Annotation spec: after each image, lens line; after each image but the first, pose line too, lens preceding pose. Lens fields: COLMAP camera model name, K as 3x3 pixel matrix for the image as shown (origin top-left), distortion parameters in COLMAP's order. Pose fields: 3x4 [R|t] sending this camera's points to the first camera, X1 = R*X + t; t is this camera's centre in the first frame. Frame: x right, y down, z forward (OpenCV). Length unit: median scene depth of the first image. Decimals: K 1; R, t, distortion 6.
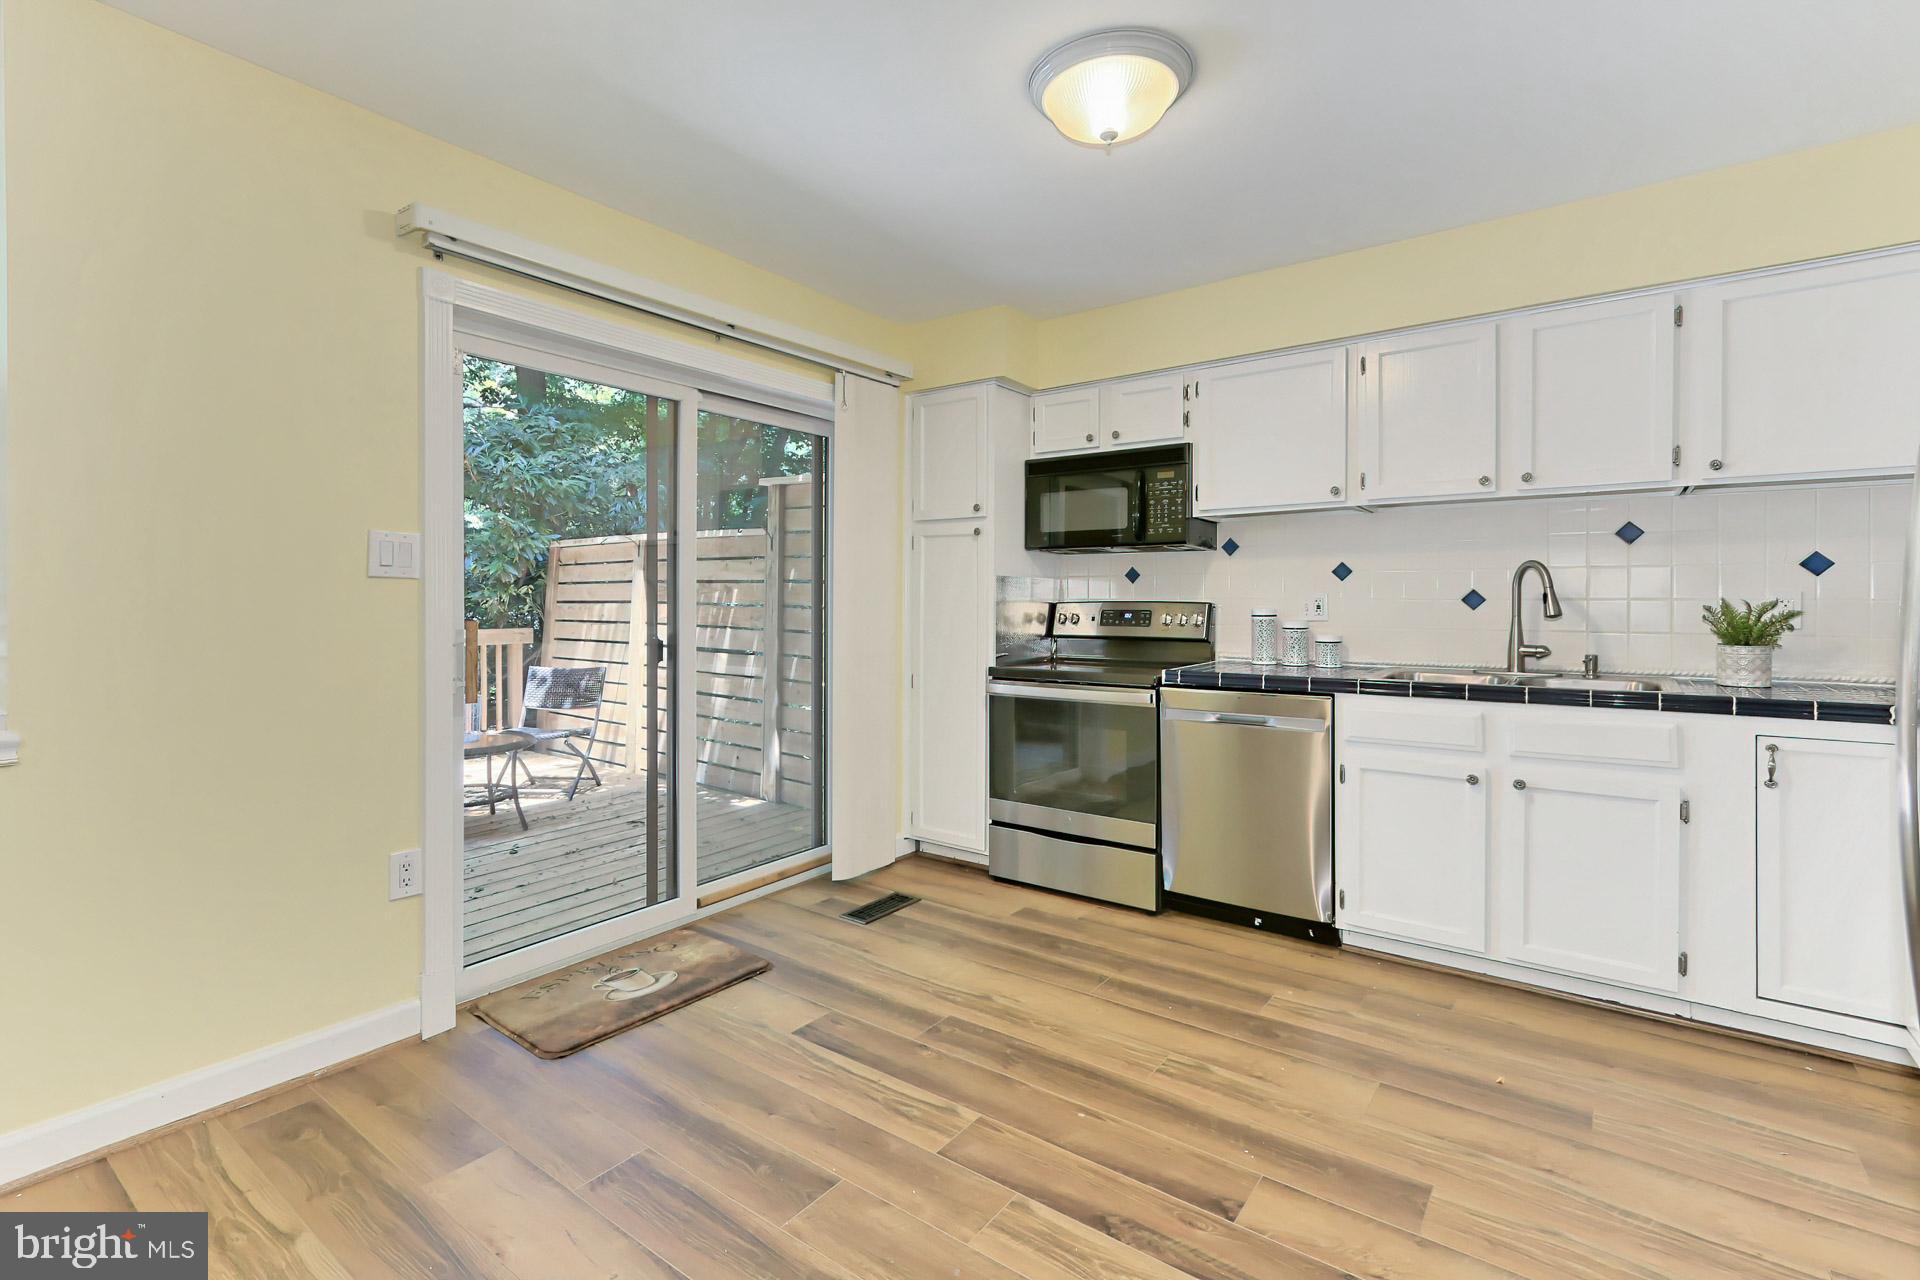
lens RADIAL K [[845.7, 0, 828.3], [0, 845.7, 602.9], [0, 0, 1]] dist [0.005046, 0.000271]
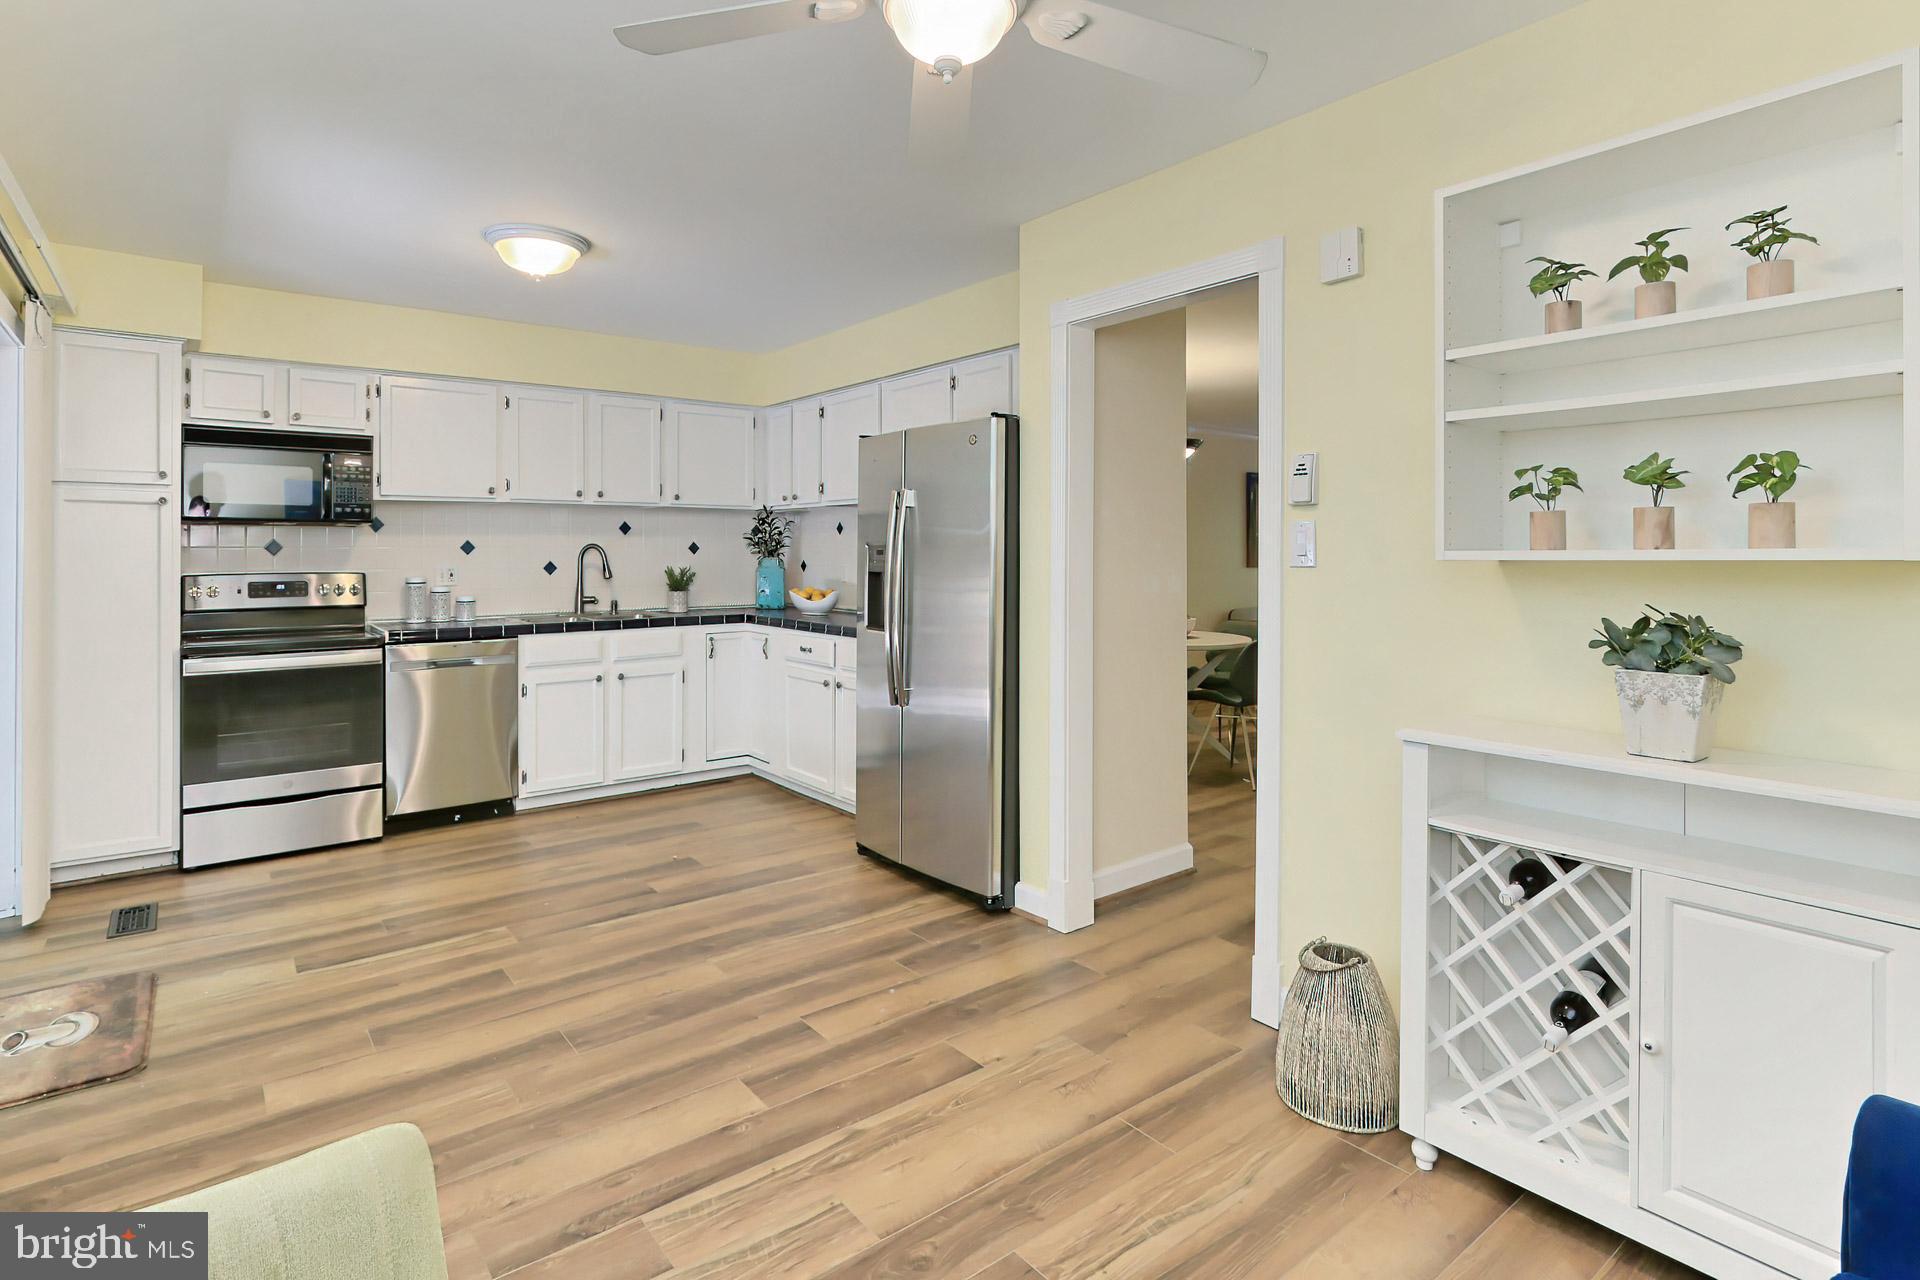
lens RADIAL K [[975.5, 0, 959.4], [0, 975.5, 560.4], [0, 0, 1]] dist [0.001256, 0.000495]
pose [[0.226409, -0.006748, 0.974009, -0.863487], [0.007613, 0.999958, 0.005158, -0.023717], [-0.974003, 0.006247, 0.226451, -0.105675]]
